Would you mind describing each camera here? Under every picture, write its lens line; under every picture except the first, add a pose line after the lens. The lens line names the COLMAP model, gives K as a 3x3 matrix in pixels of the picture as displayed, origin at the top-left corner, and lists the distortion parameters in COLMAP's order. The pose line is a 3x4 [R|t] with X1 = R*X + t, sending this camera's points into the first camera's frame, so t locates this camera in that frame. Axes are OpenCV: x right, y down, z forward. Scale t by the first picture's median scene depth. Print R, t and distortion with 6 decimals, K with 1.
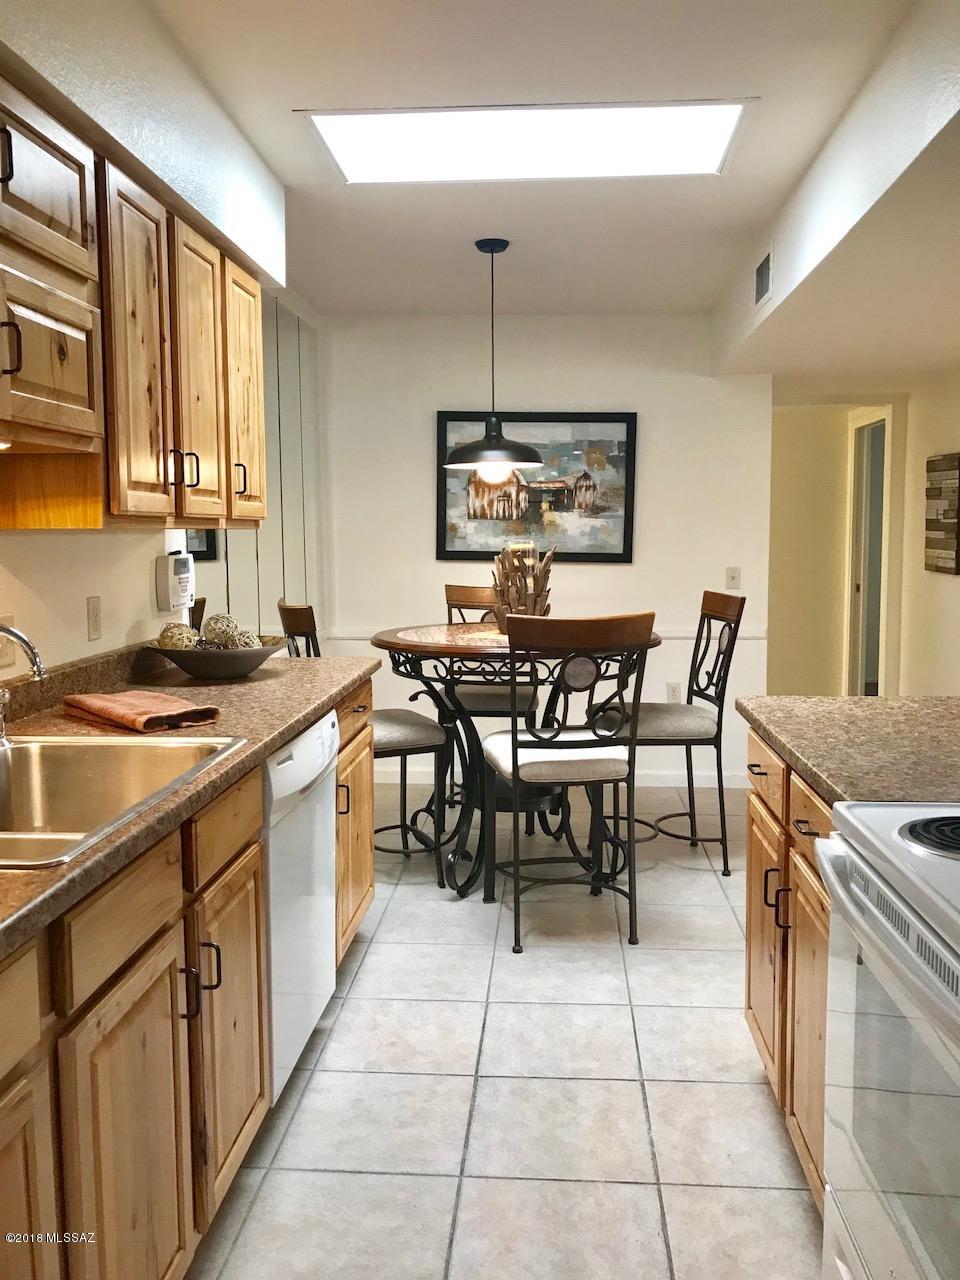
lens RADIAL K [[1053.0, 0, 481.4], [0, 1053.0, 640.9], [0, 0, 1]] dist [0.018957, 0.003530]
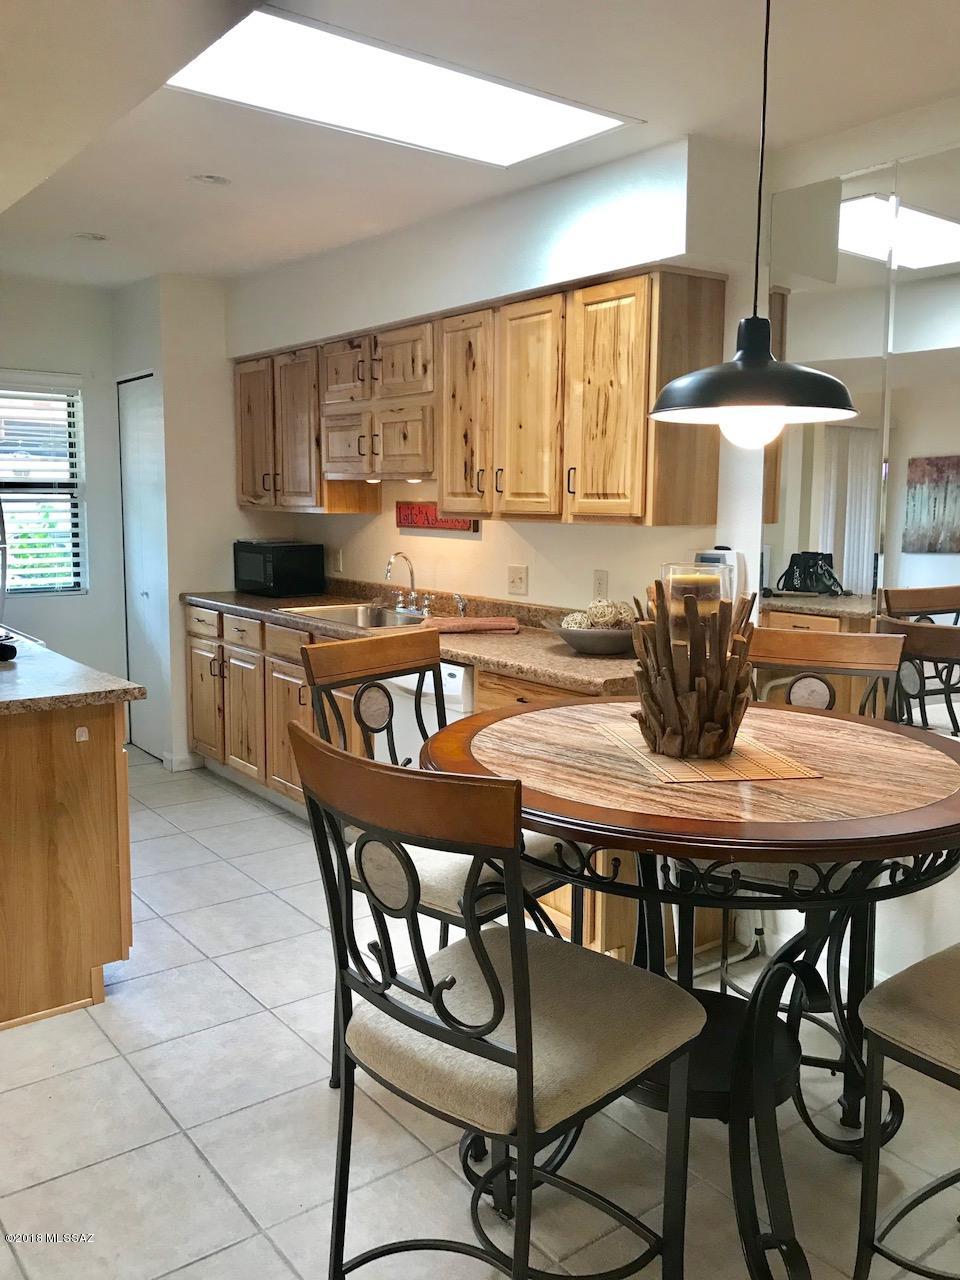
lens RADIAL K [[1053.0, 0, 473.6], [0, 1053.0, 636.3], [0, 0, 1]] dist [0.018957, 0.003530]
pose [[-0.752812, 0.080621, -0.653280, 0.688682], [-0.075691, 0.975285, 0.207583, -0.240583], [0.653870, 0.205719, -0.728103, 1.989989]]
